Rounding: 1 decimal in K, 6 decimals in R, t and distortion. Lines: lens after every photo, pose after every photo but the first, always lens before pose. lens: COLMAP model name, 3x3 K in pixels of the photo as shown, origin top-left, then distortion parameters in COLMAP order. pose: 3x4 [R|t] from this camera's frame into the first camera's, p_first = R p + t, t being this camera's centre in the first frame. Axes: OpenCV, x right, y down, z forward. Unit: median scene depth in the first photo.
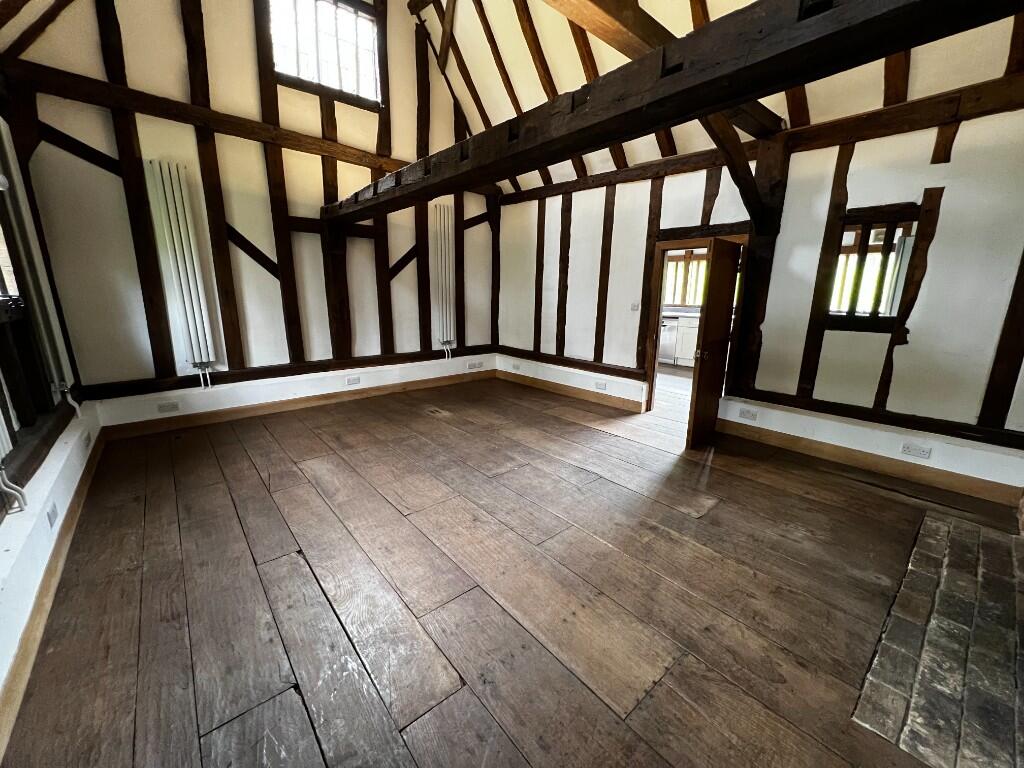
lens RADIAL K [[410.1, 0, 508.5], [0, 410.1, 382.8], [0, 0, 1]] dist [0.001413, -0.000115]
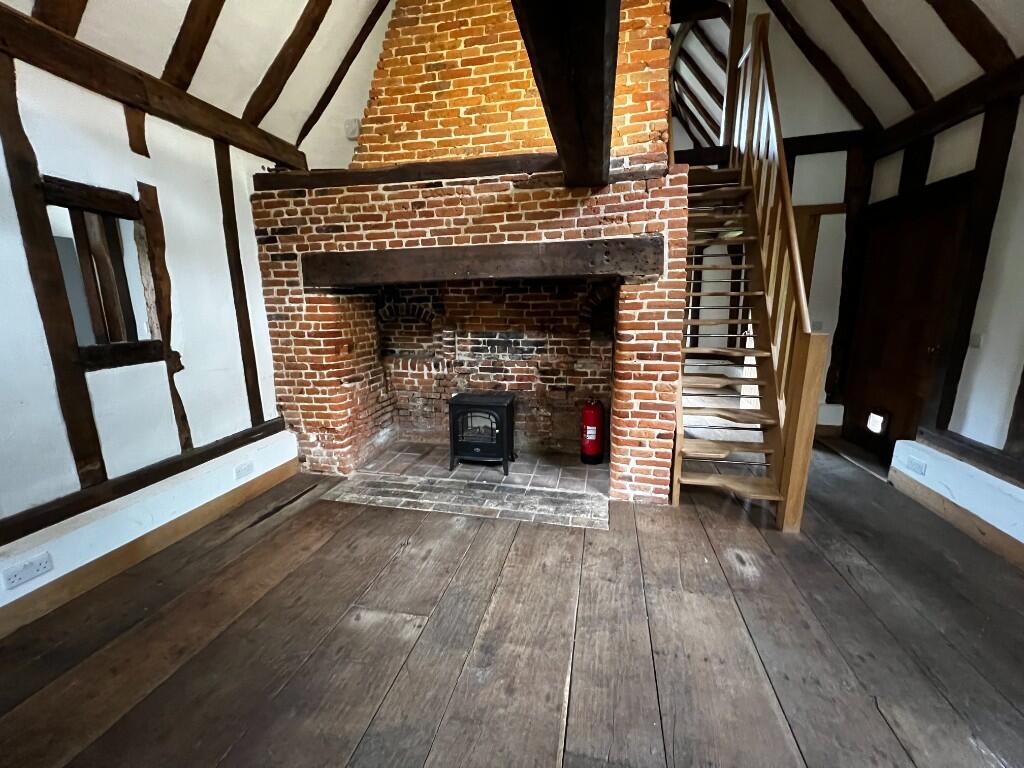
lens RADIAL K [[410.1, 0, 511.7], [0, 410.1, 383.9], [0, 0, 1]] dist [0.001413, -0.000115]
pose [[-0.605239, -0.161105, 0.779571, -0.099590], [0.178650, 0.926837, 0.330237, -0.199421], [-0.775739, 0.339143, -0.532177, 0.825877]]
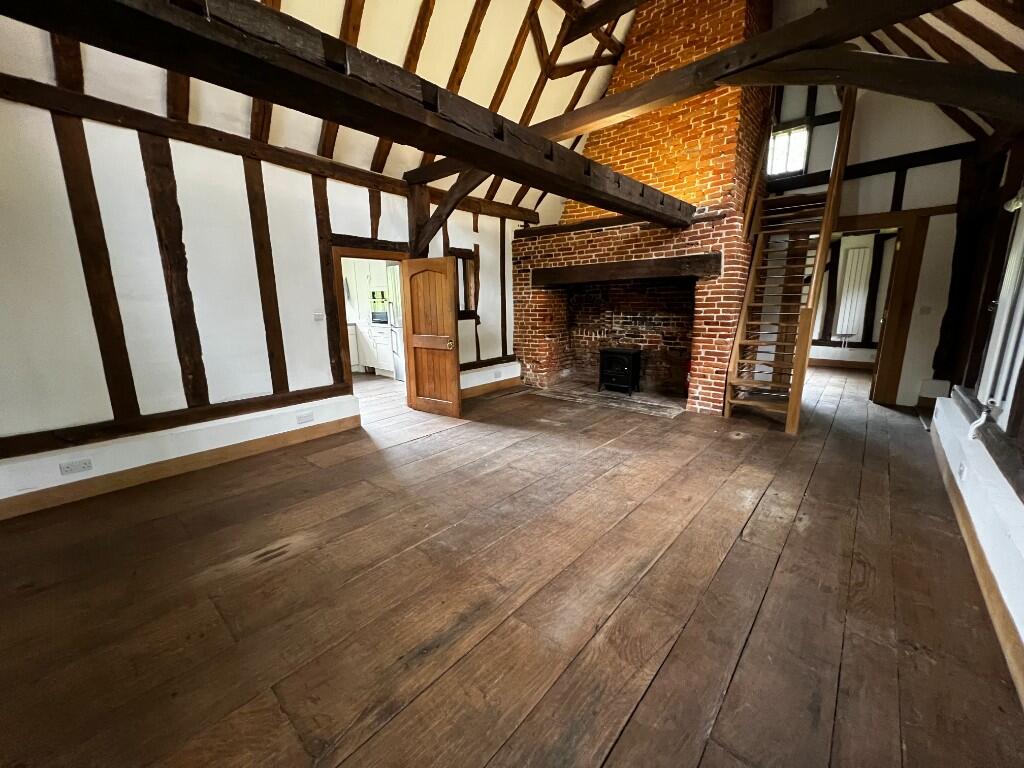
lens RADIAL K [[410.1, 0, 509.6], [0, 410.1, 385.6], [0, 0, 1]] dist [0.001413, -0.000115]
pose [[-0.143466, -0.210185, 0.967078, -0.857339], [0.230641, 0.943178, 0.239206, -0.219956], [-0.962405, 0.257365, -0.086836, 0.980548]]
